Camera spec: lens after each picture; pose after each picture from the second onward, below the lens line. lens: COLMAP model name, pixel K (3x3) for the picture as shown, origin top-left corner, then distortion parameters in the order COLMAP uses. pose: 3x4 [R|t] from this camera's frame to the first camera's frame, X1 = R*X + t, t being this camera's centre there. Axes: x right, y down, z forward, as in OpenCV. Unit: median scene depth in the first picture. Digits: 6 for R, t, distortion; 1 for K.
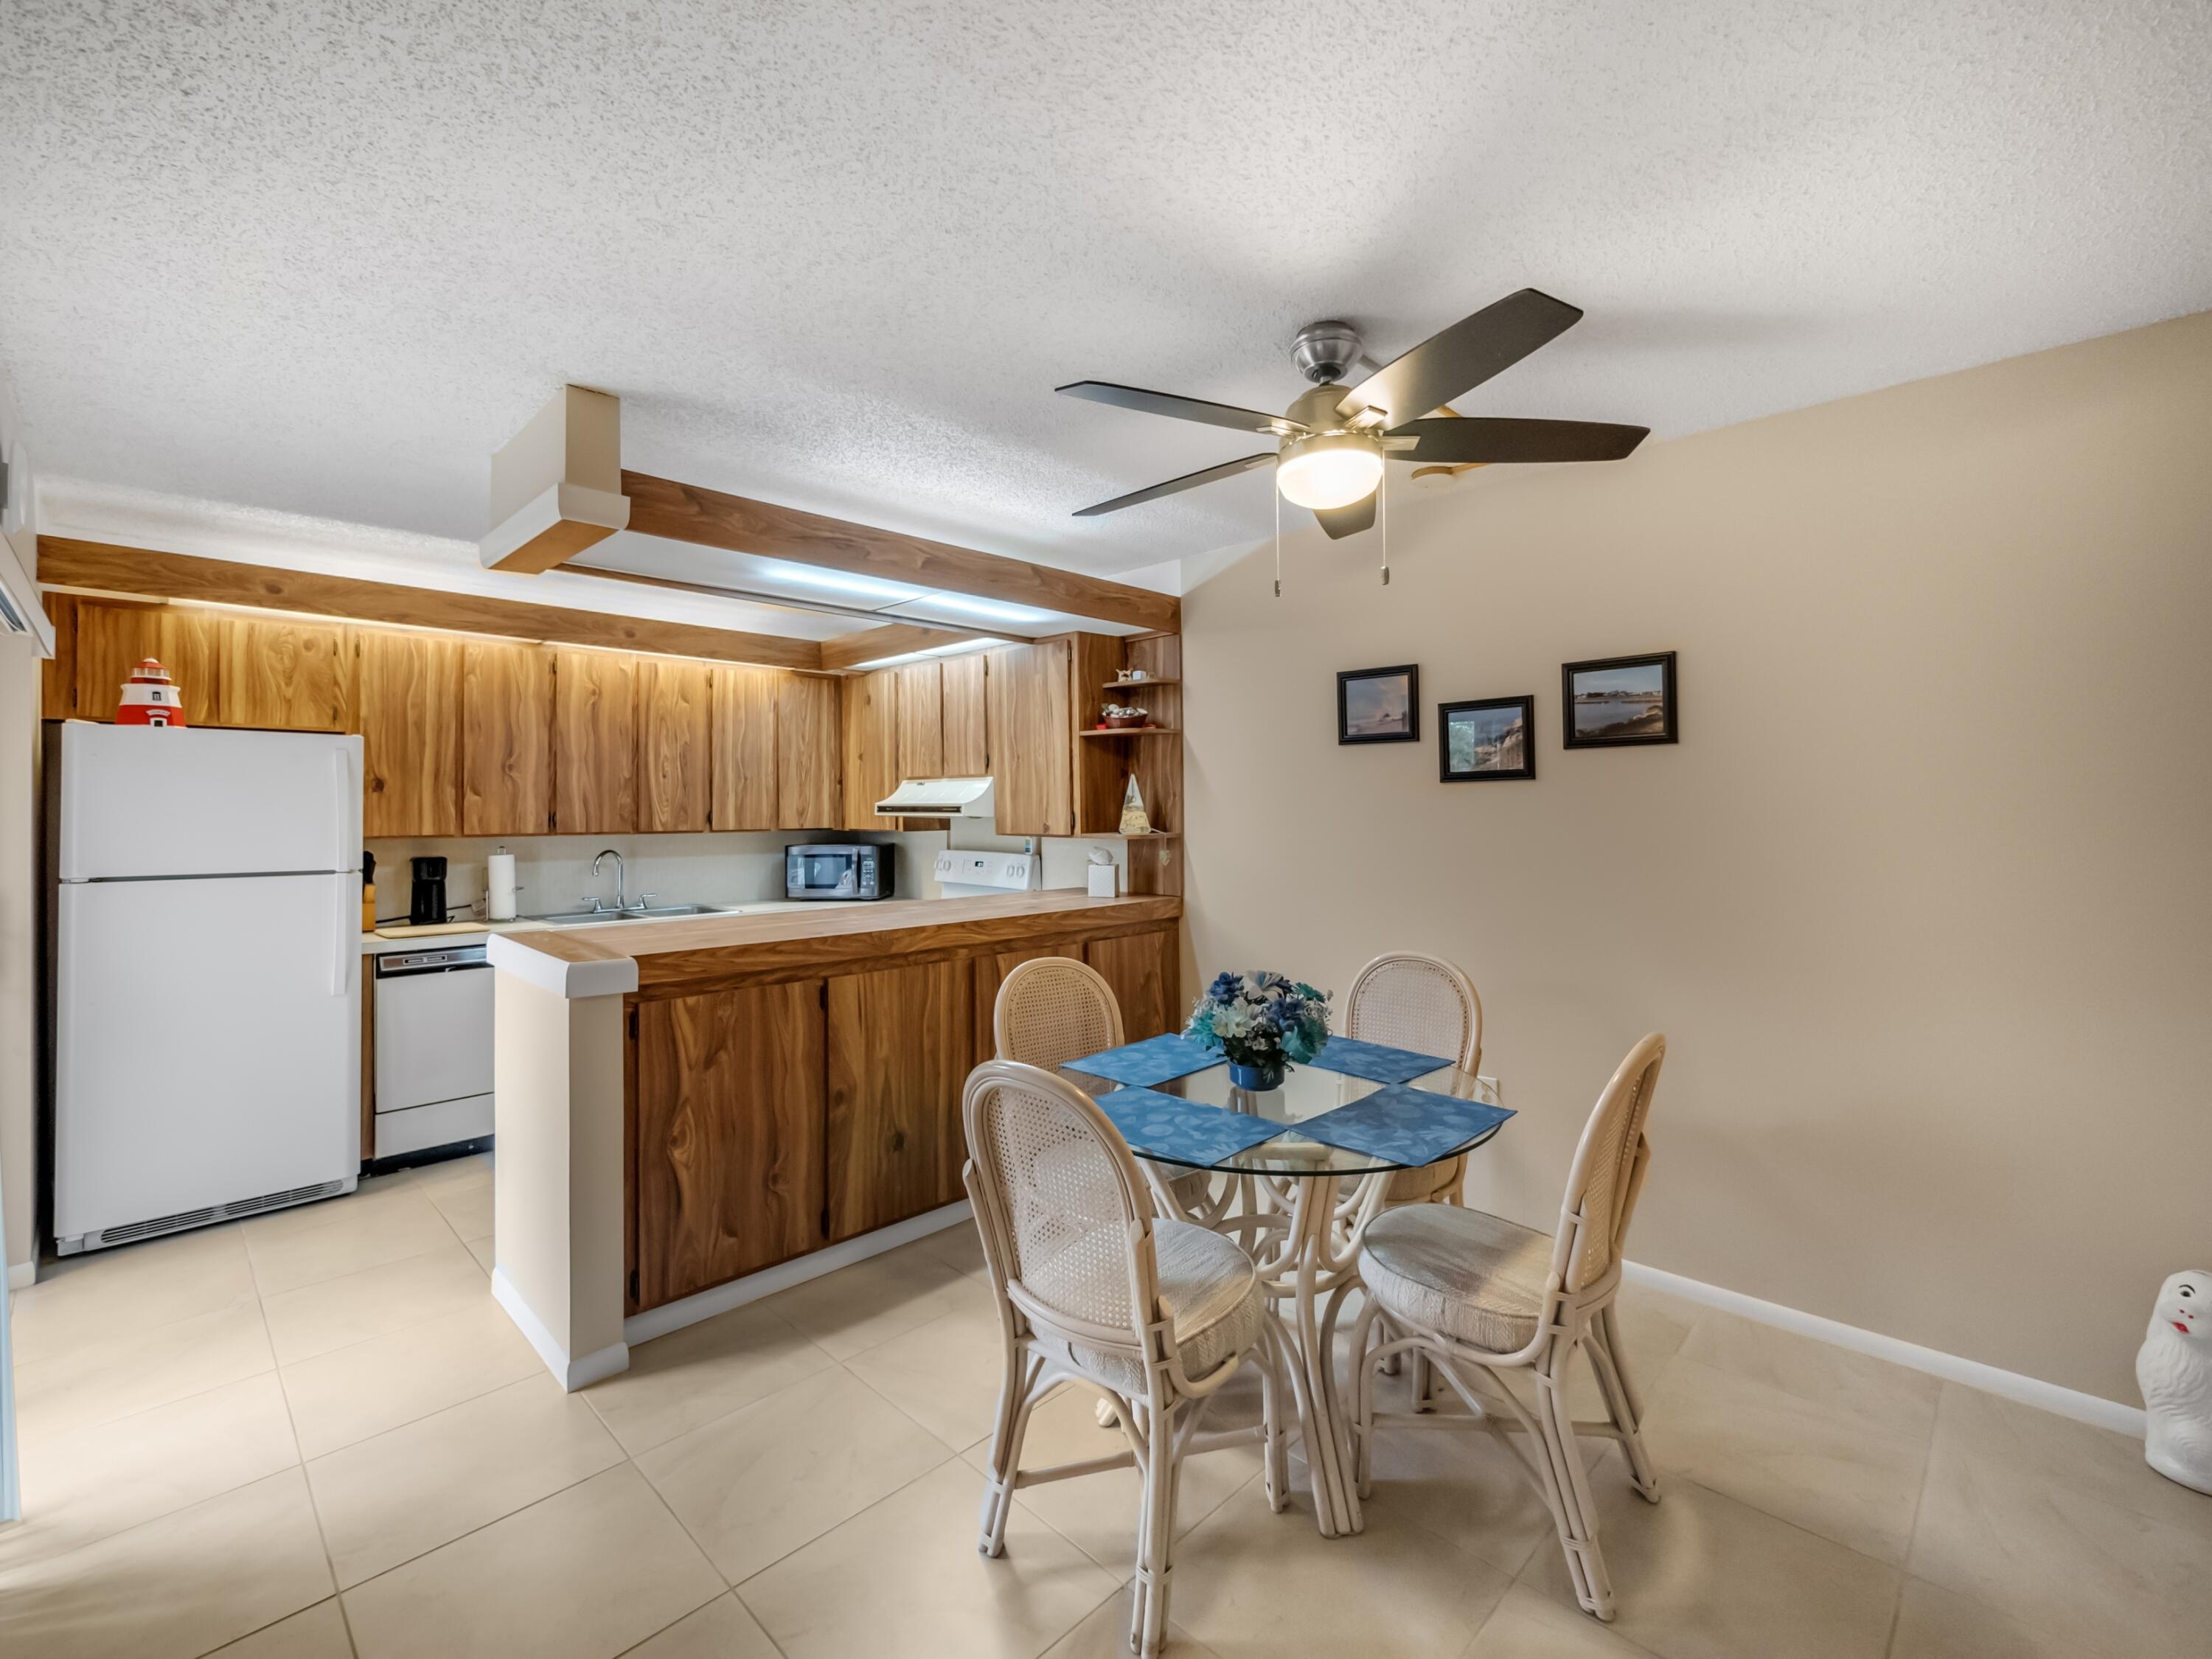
lens RADIAL K [[987.8, 0, 1105.5], [0, 987.8, 799.8], [0, 0, 1]] dist [0.000126, 0.000187]
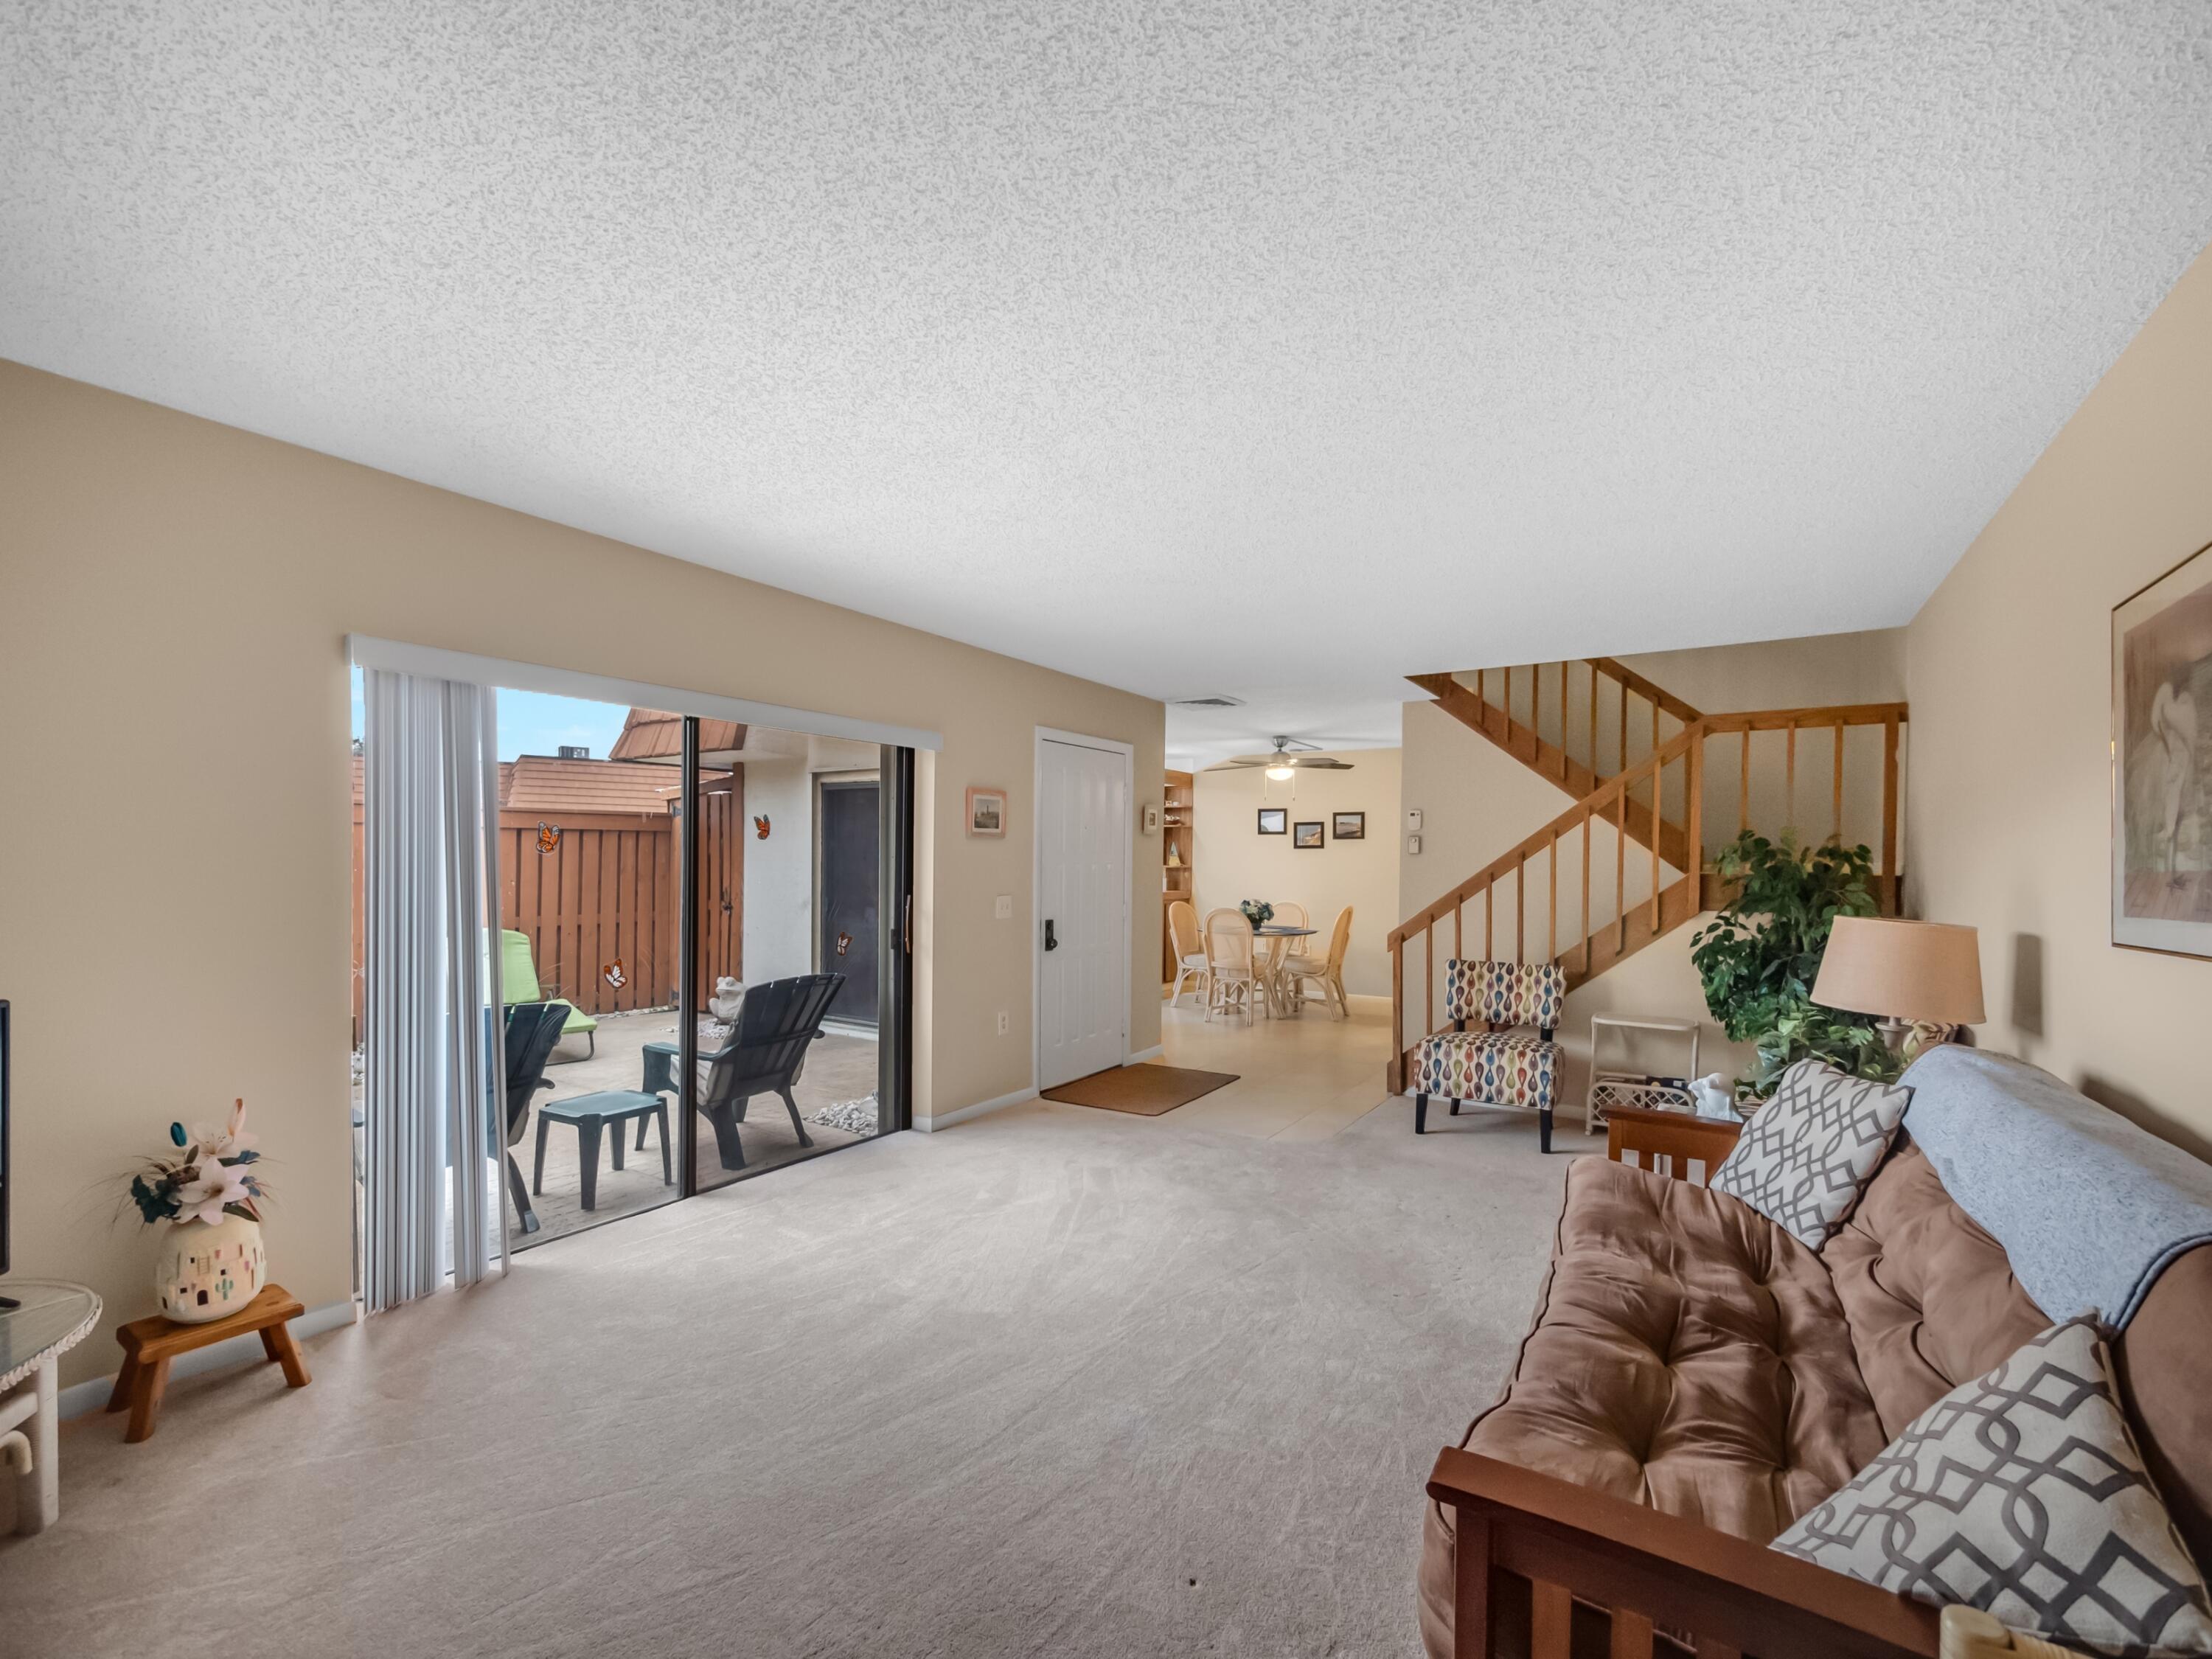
lens RADIAL K [[933.1, 0, 1097.4], [0, 933.1, 839.0], [0, 0, 1]] dist [0.000123, 0.000031]
pose [[0.981921, 0.013325, 0.188822, -0.591383], [-0.010918, 0.999845, -0.013781, -0.001113], [-0.188976, 0.011470, 0.981915, -1.259373]]
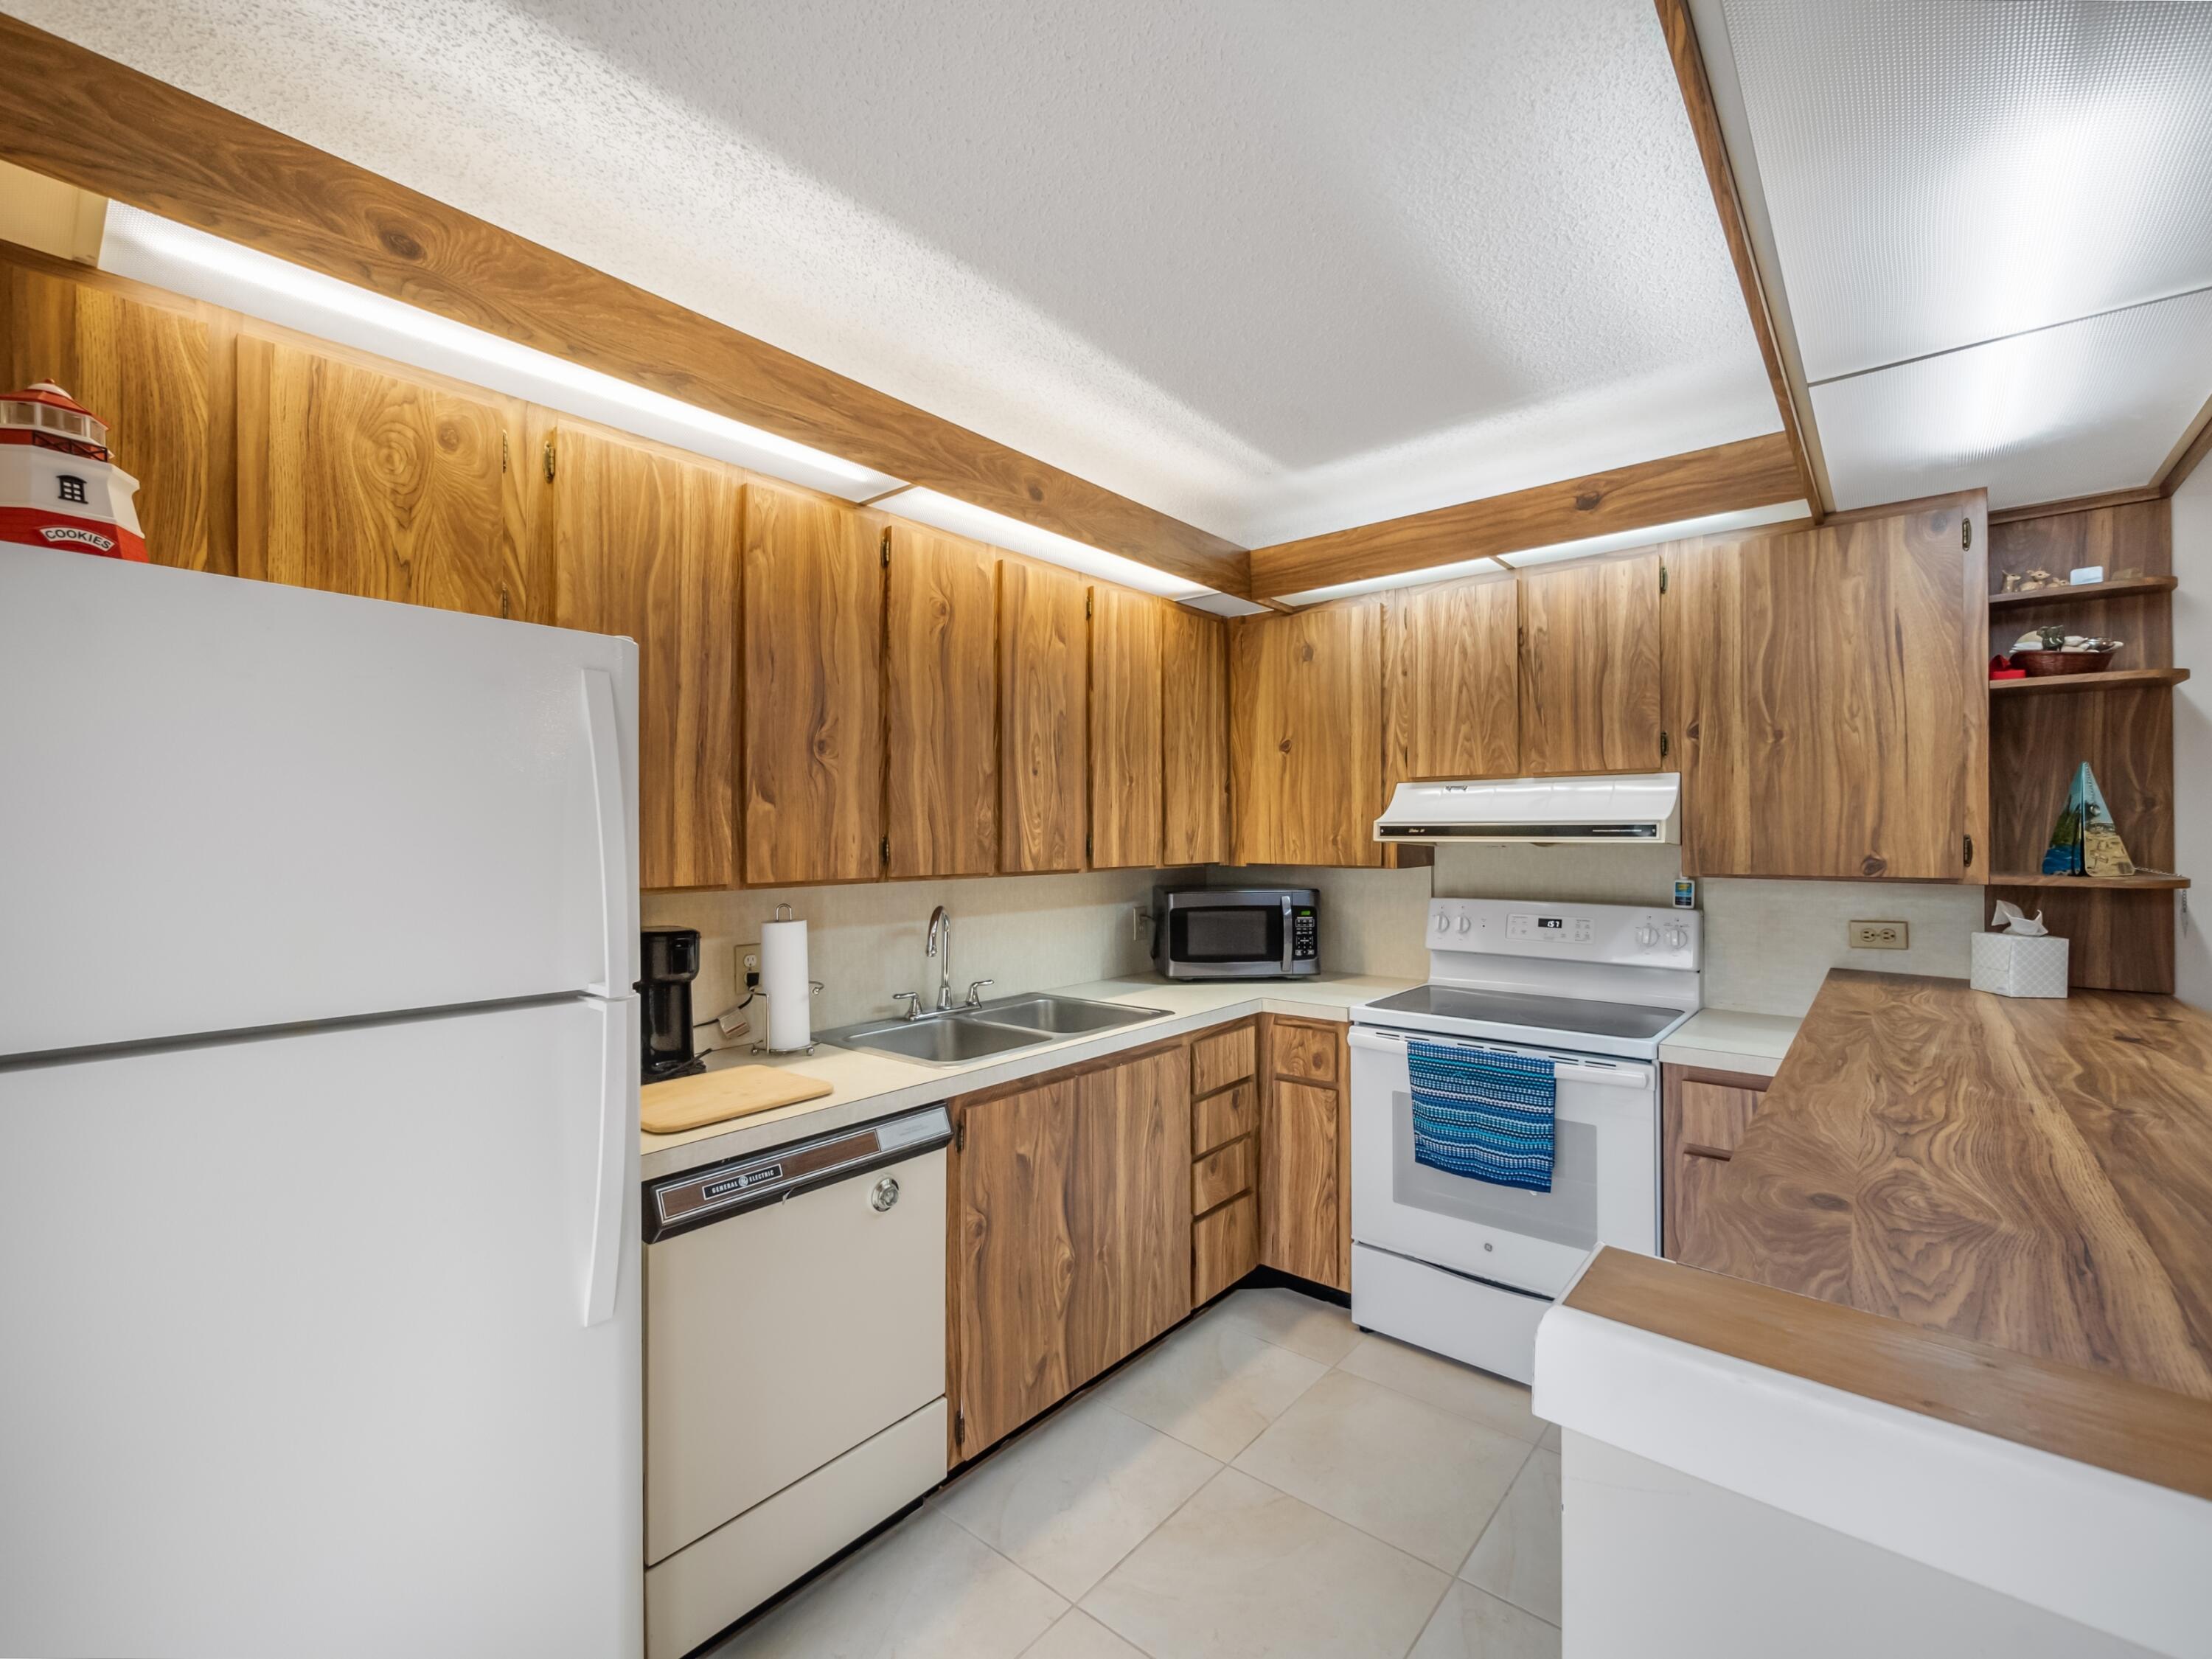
lens RADIAL K [[963.0, 0, 1106.0], [0, 963.0, 829.5], [0, 0, 1]] dist [-0.000229, -0.000071]
pose [[0.996379, -0.000486, 0.085025, -0.513598], [0.000188, 0.999994, 0.003513, 0.007627], [-0.085026, -0.003485, 0.996373, 0.518644]]
